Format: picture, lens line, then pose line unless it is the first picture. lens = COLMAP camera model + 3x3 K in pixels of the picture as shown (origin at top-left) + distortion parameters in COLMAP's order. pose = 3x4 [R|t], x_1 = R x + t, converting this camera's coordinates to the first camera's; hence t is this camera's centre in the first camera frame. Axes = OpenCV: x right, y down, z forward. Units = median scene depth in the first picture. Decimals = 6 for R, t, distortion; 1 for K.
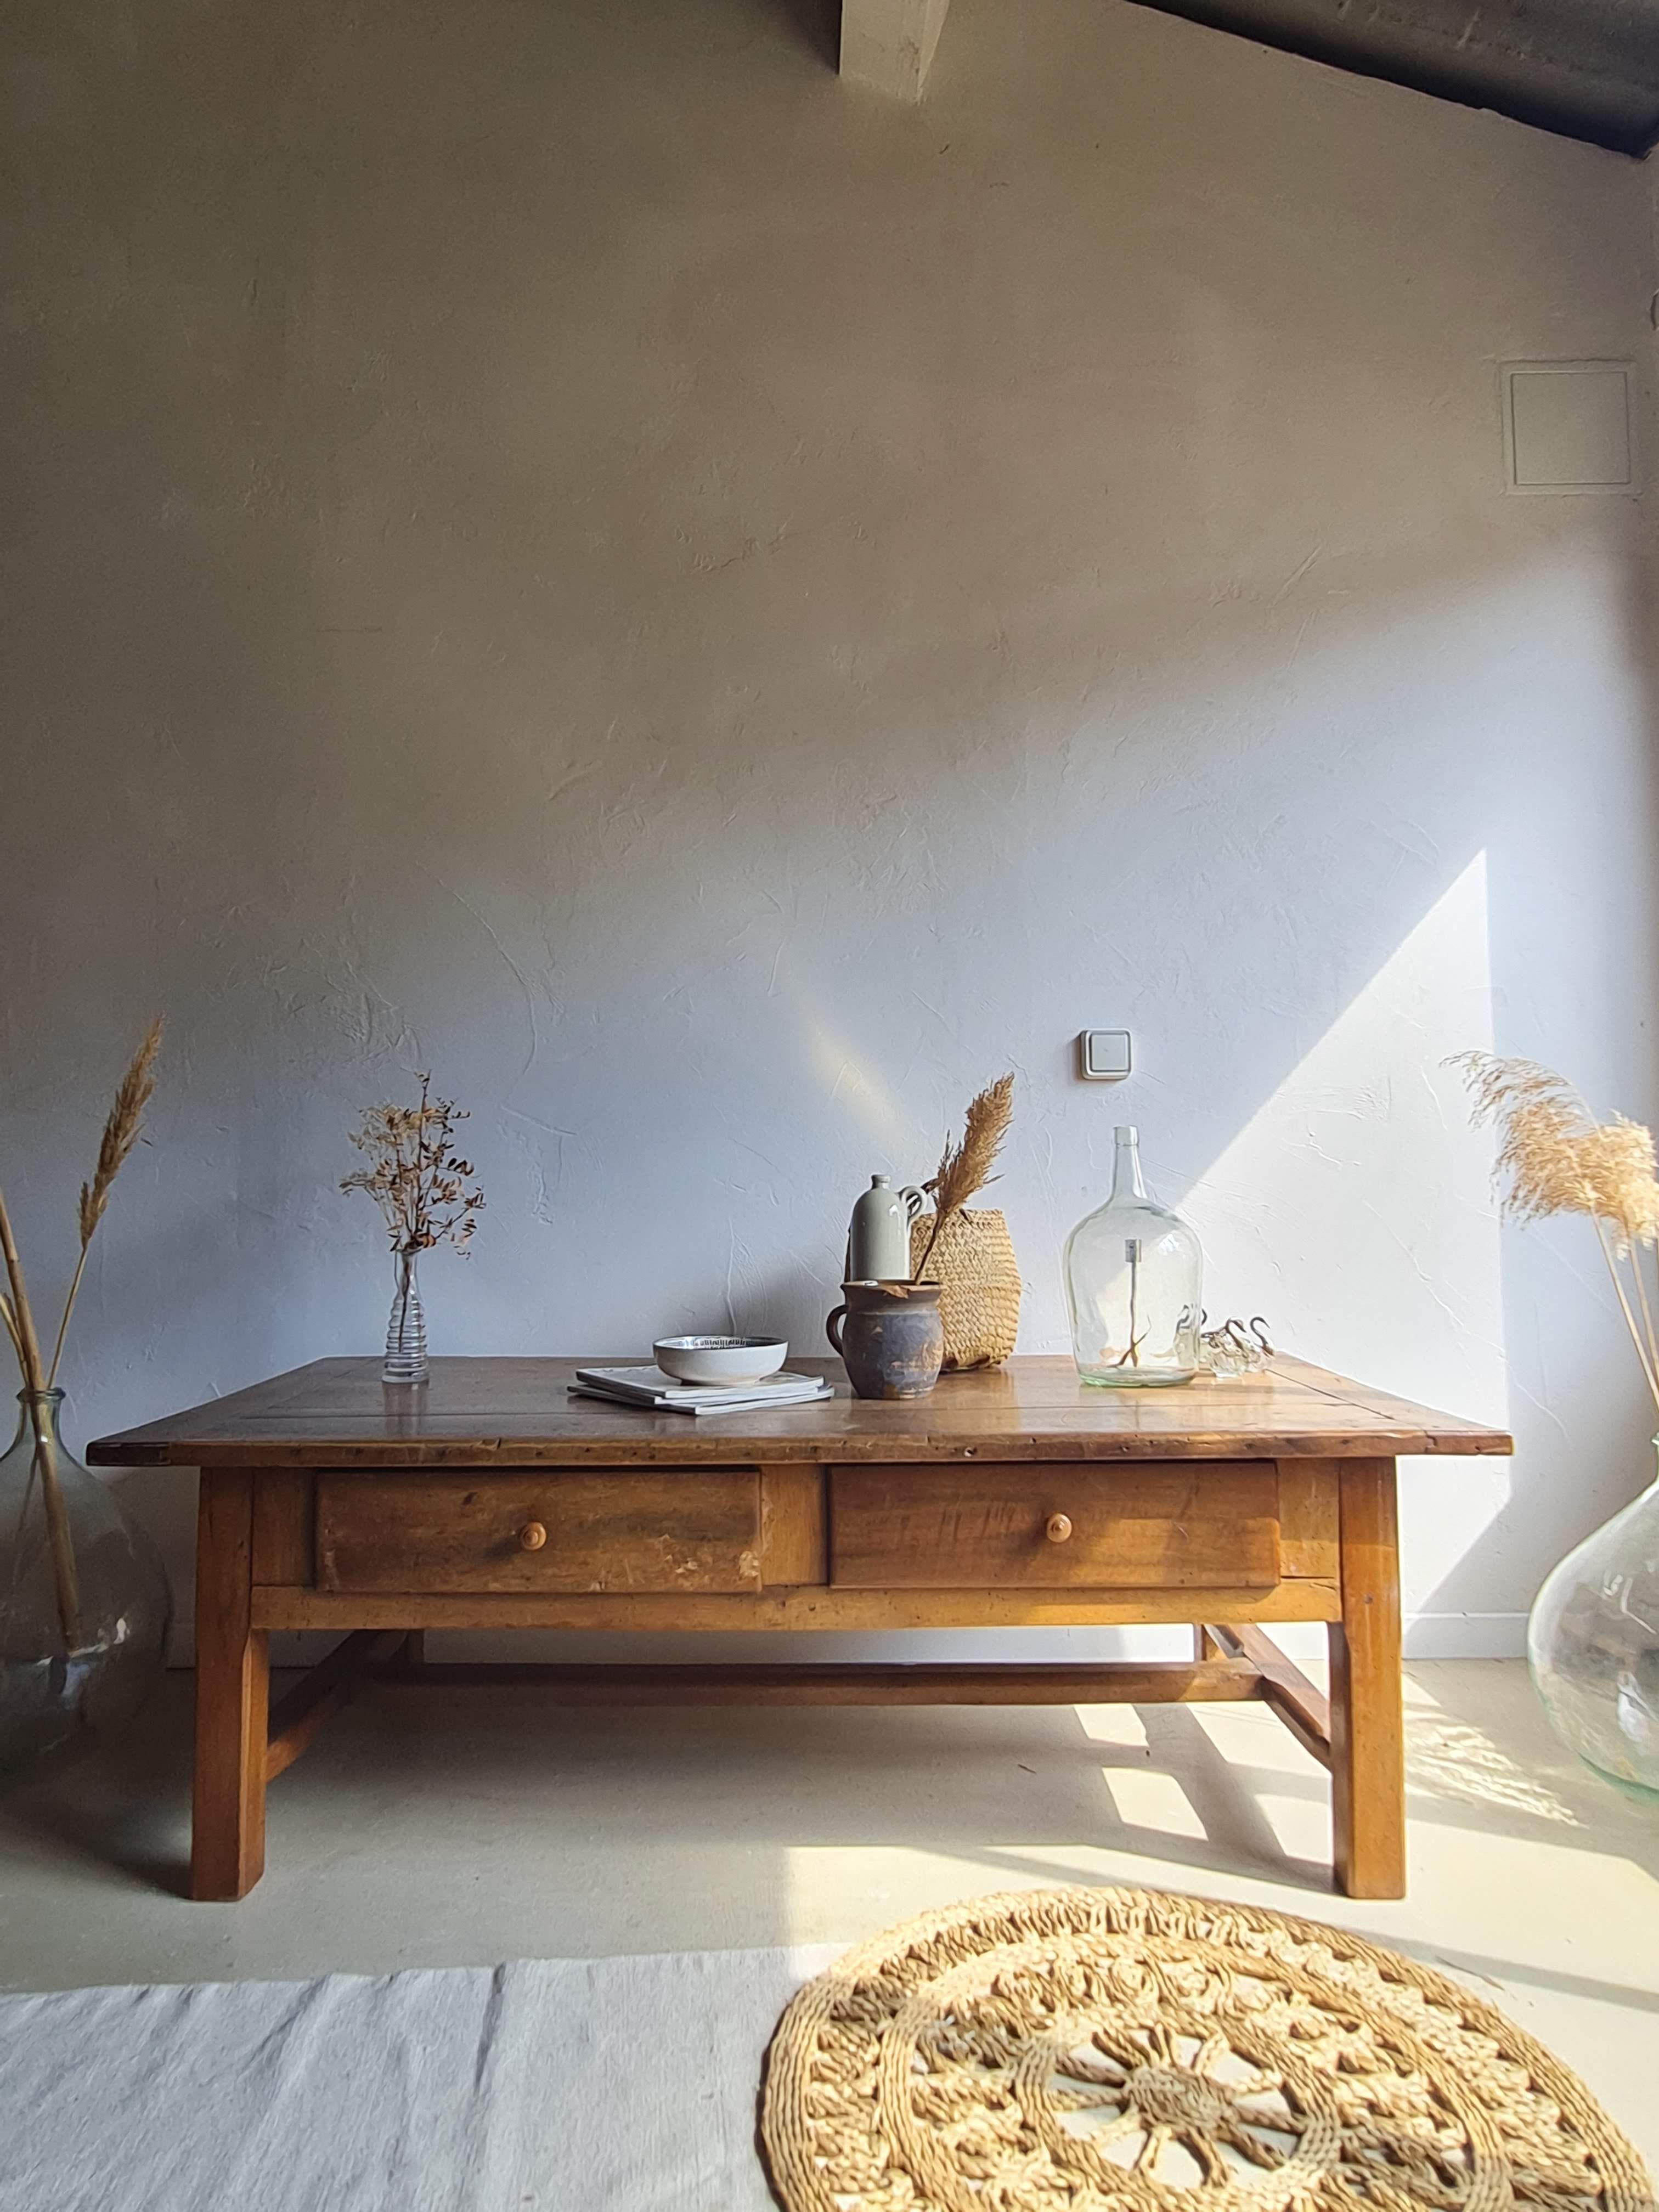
lens RADIAL K [[1428.7, 0, 794.0], [0, 1428.7, 1095.1], [0, 0, 1]] dist [0.000357, 0.002311]
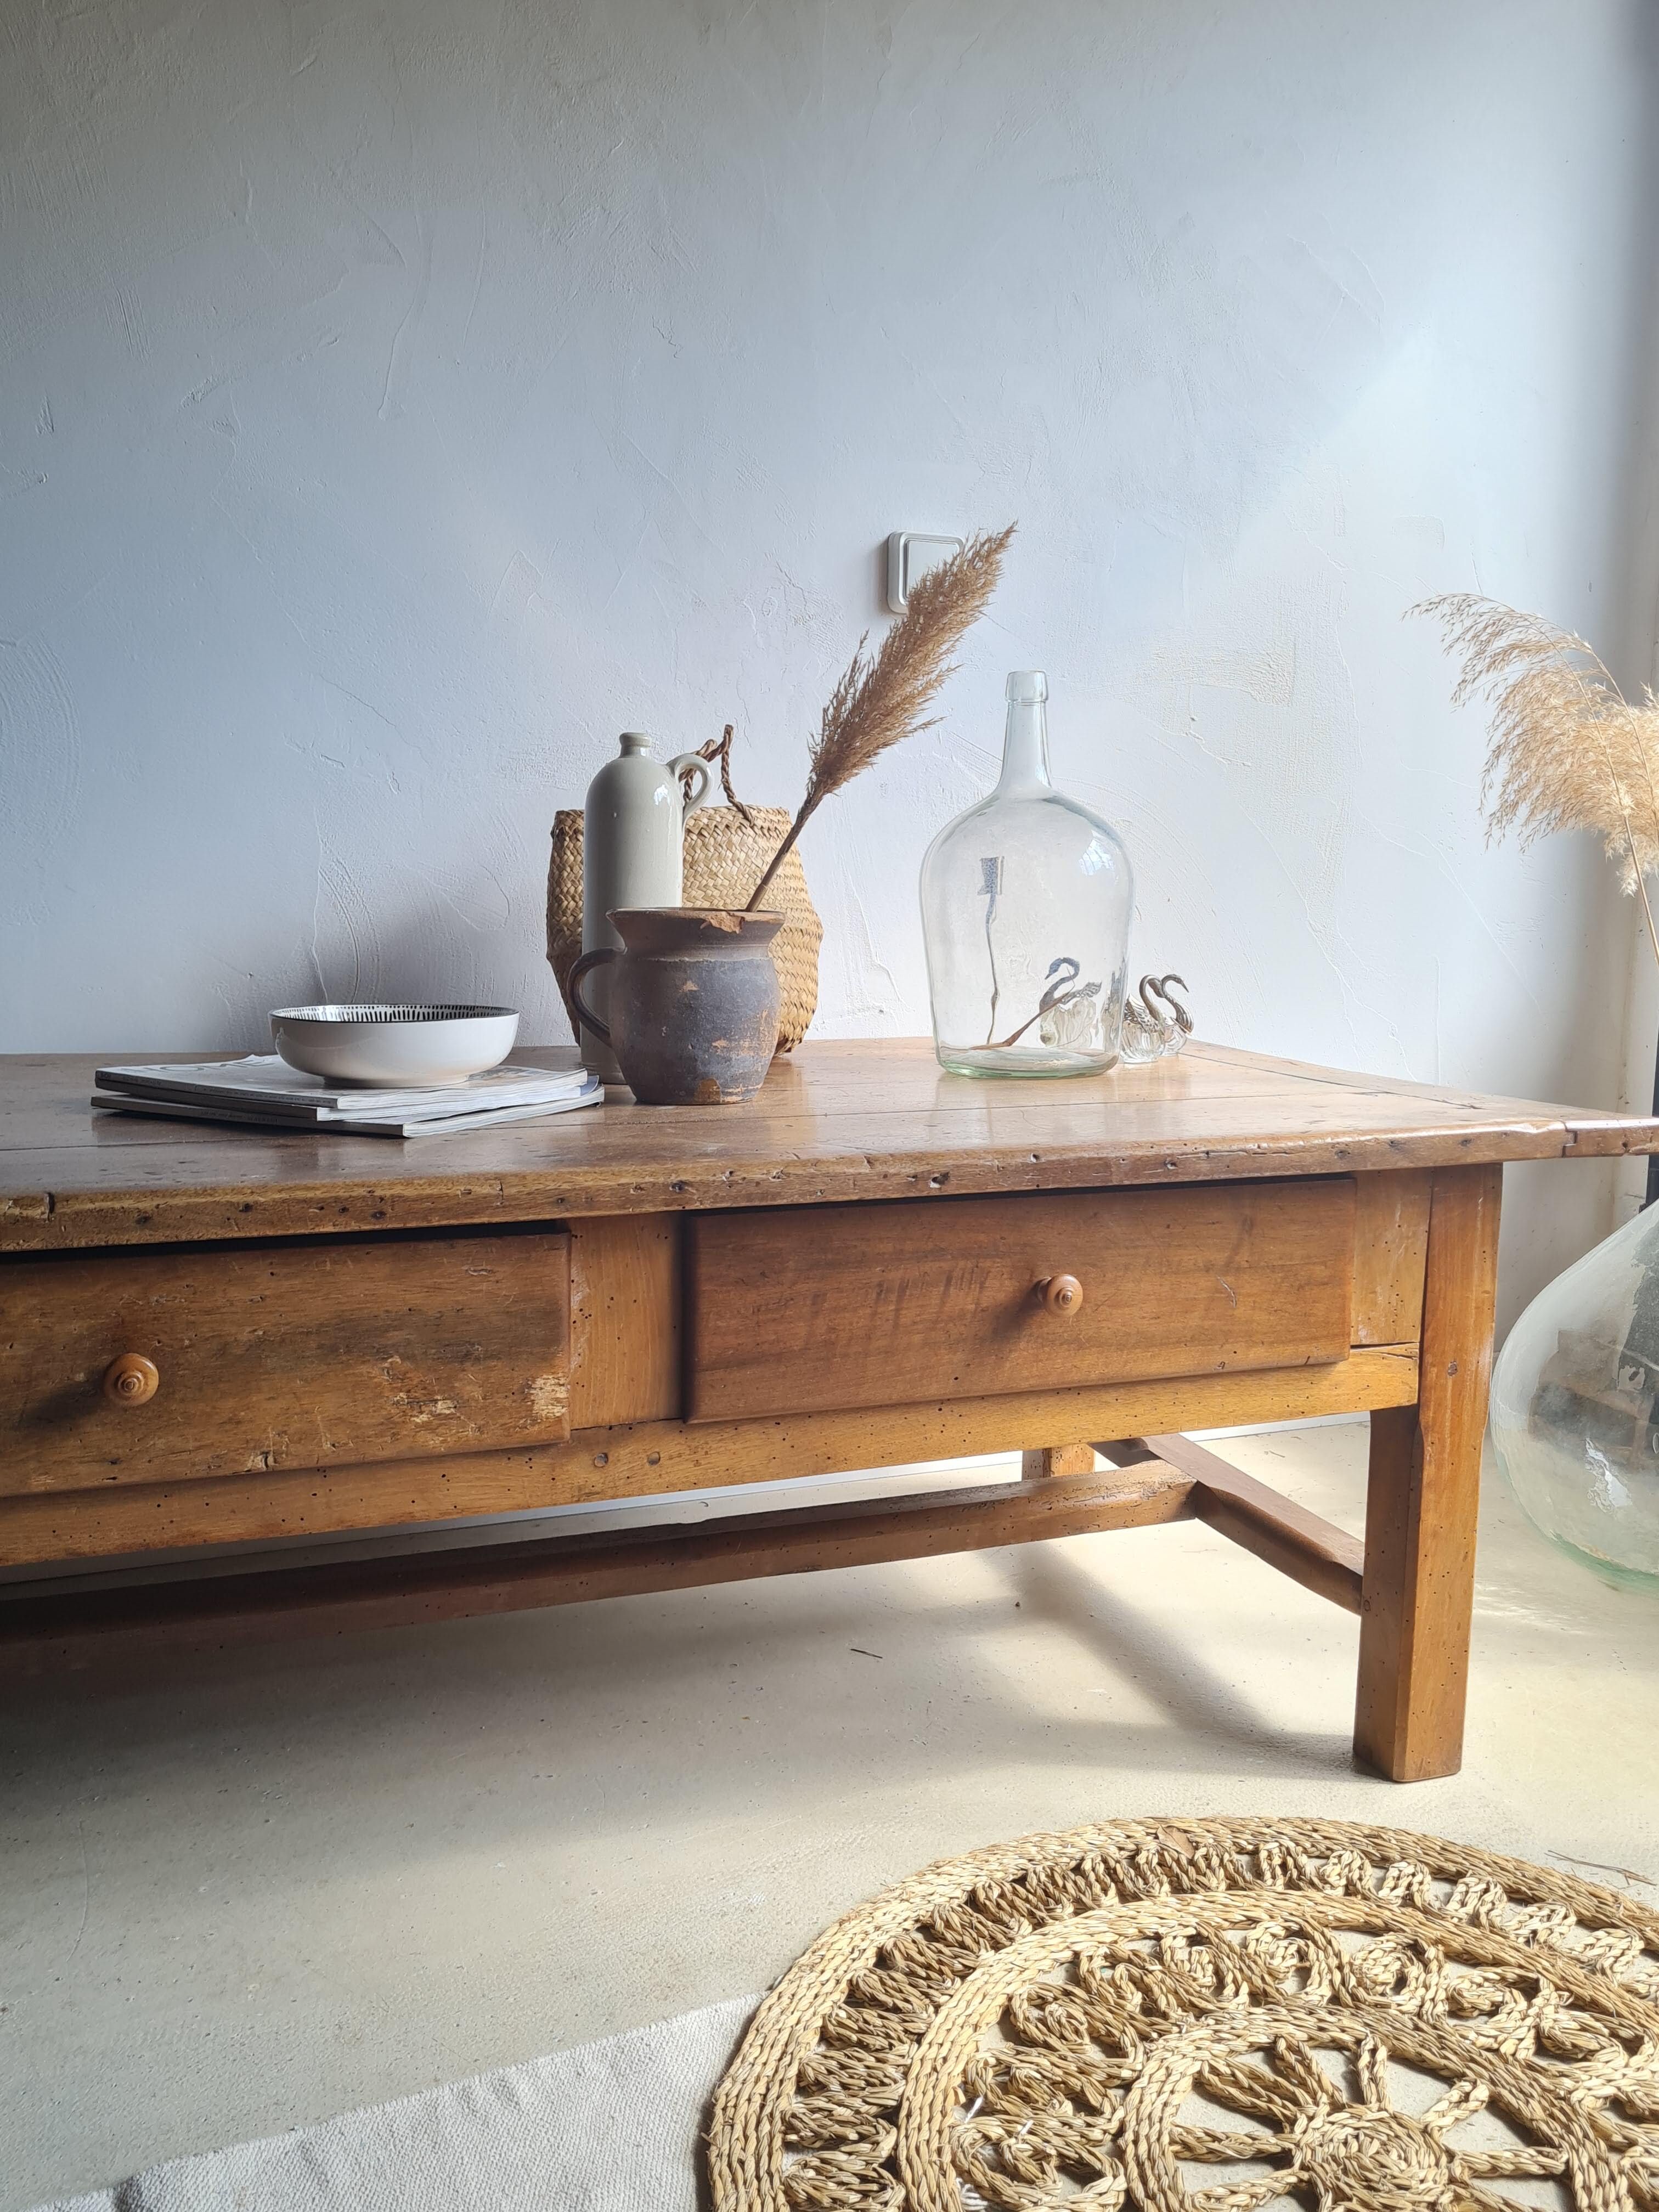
lens RADIAL K [[1860.2, 0, 854.2], [0, 1860.2, 1080.1], [0, 0, 1]] dist [0.054262, -0.050719]
pose [[0.927804, -0.020770, 0.372489, -0.188157], [-0.046795, 0.984084, 0.171430, 0.078986], [-0.370121, -0.176484, 0.912066, 0.319100]]
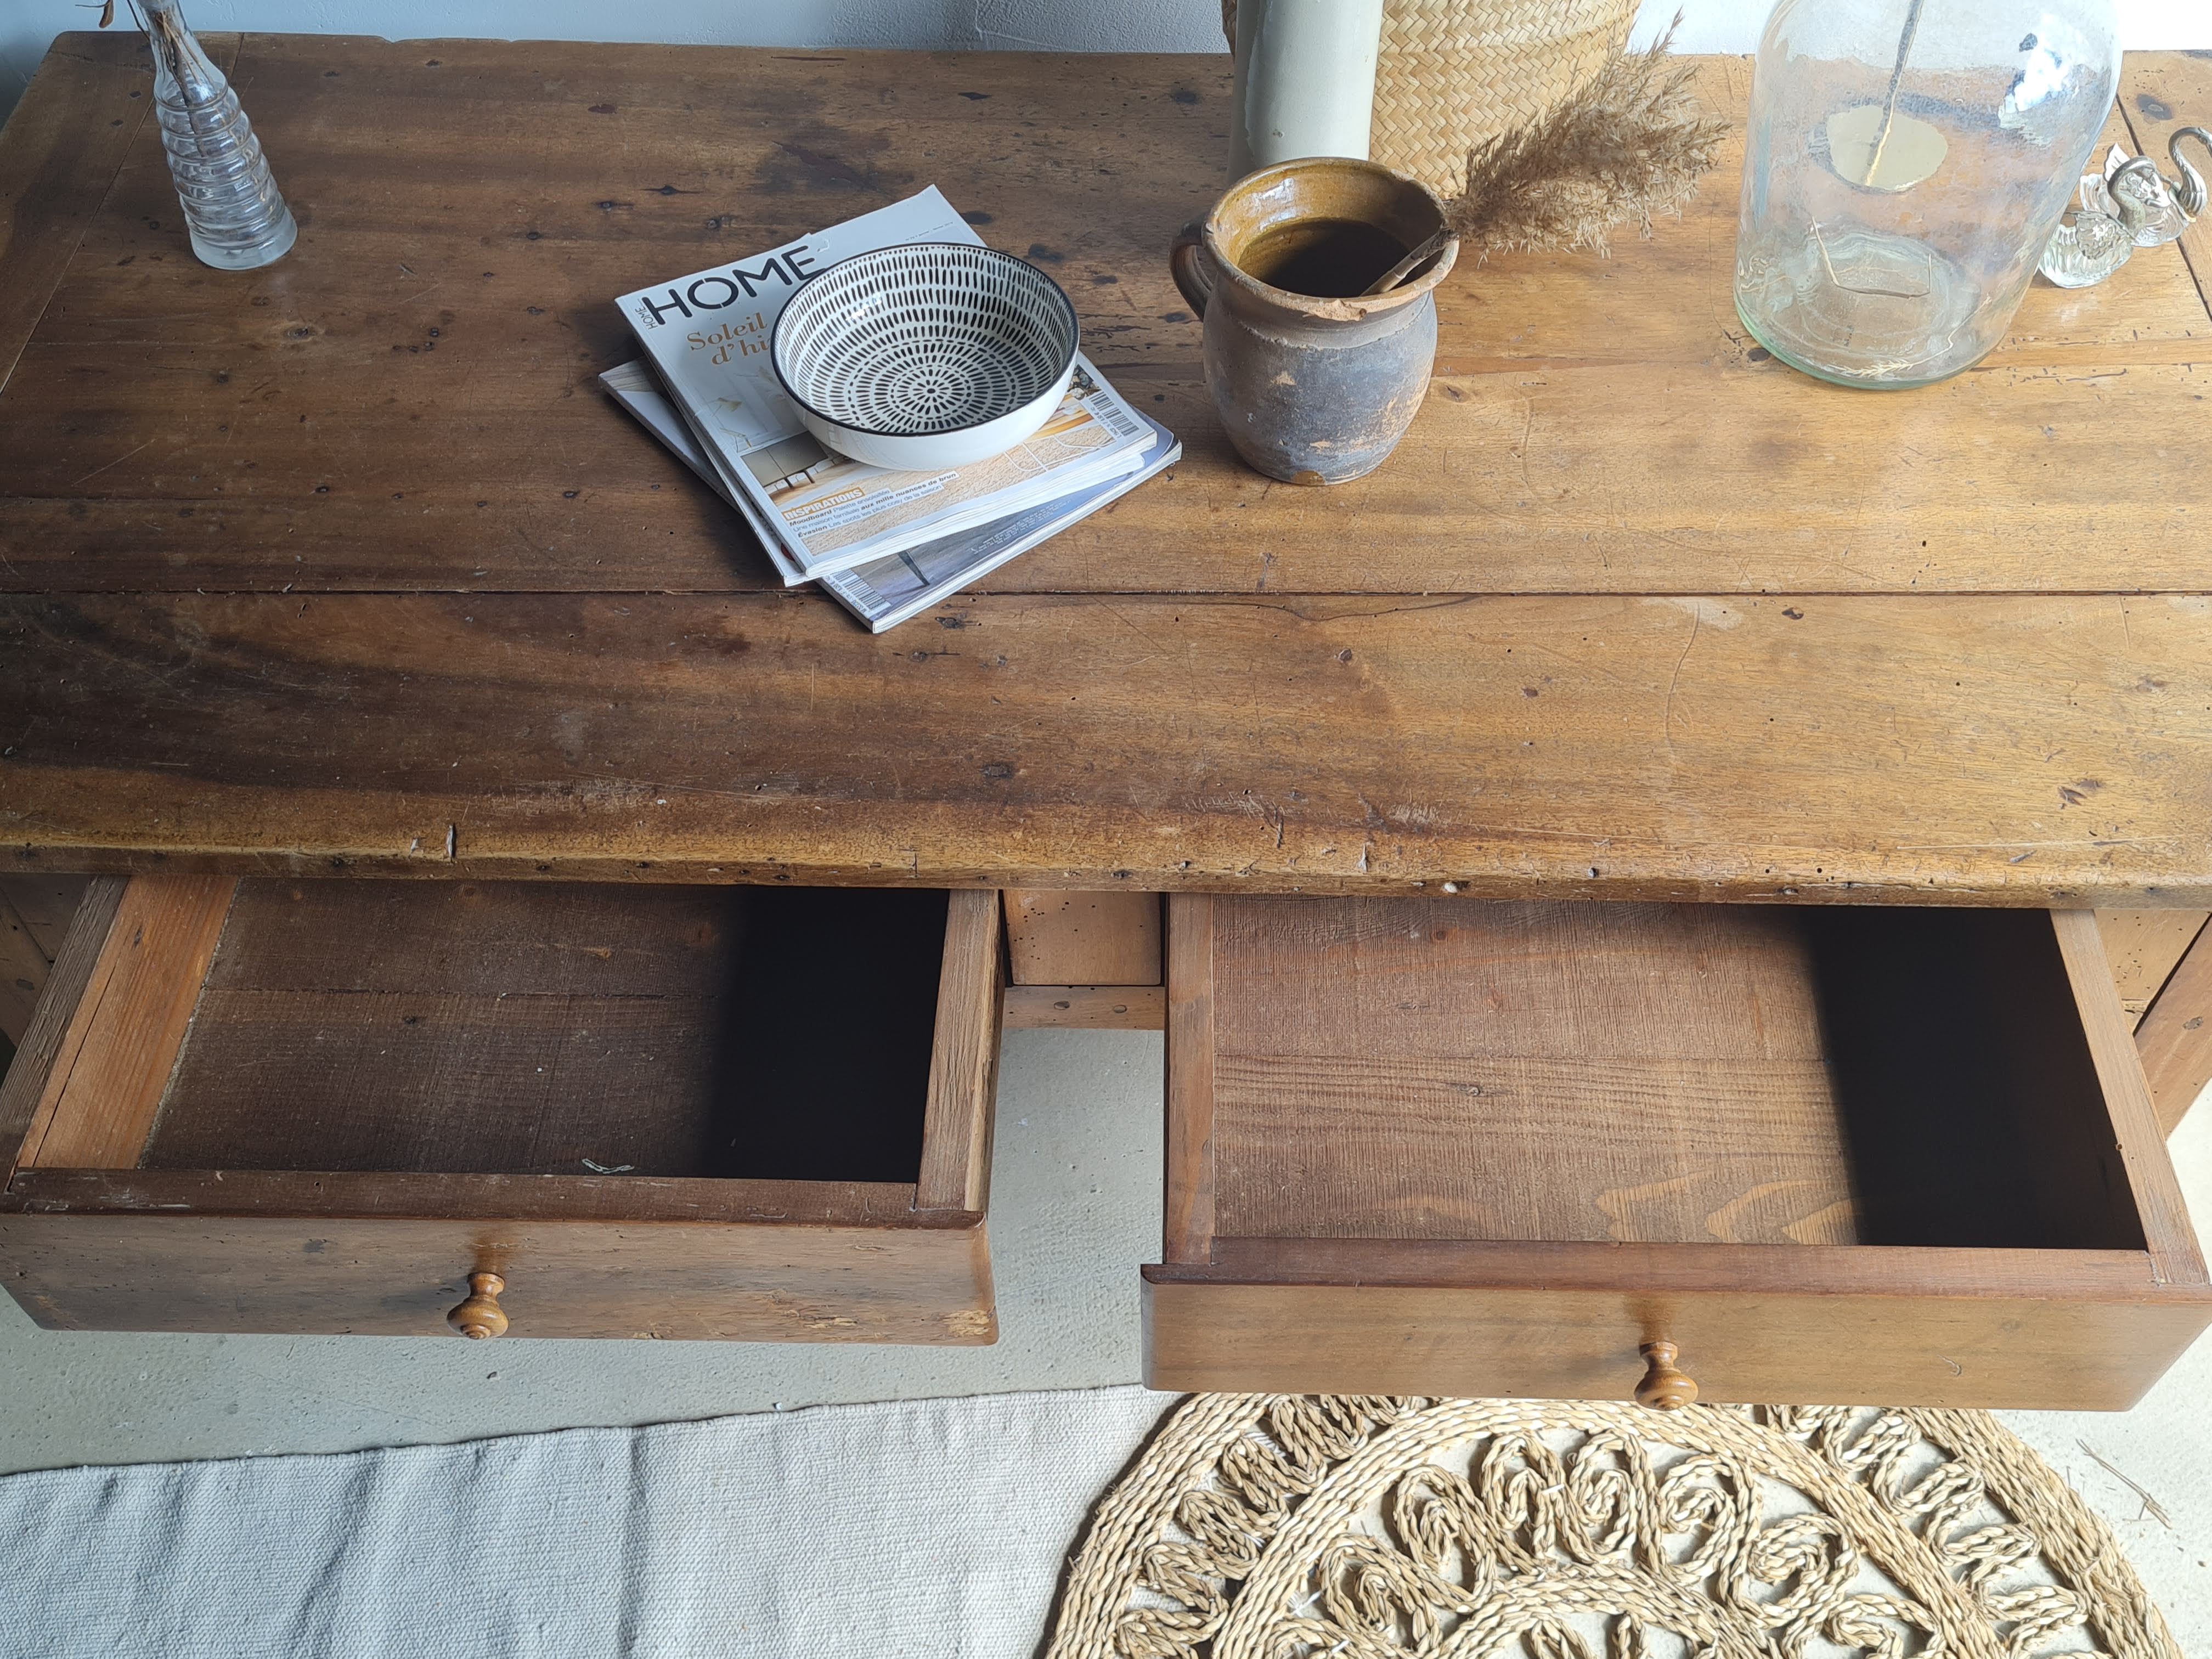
lens RADIAL K [[2266.2, 0, 1105.7], [0, 2266.2, 826.3], [0, 0, 1]] dist [0.017586, 0.000560]
pose [[0.999843, 0.010260, -0.014419, 0.018735], [0.005854, 0.577144, 0.816621, -0.365226], [0.016700, -0.816578, 0.576994, 0.573223]]
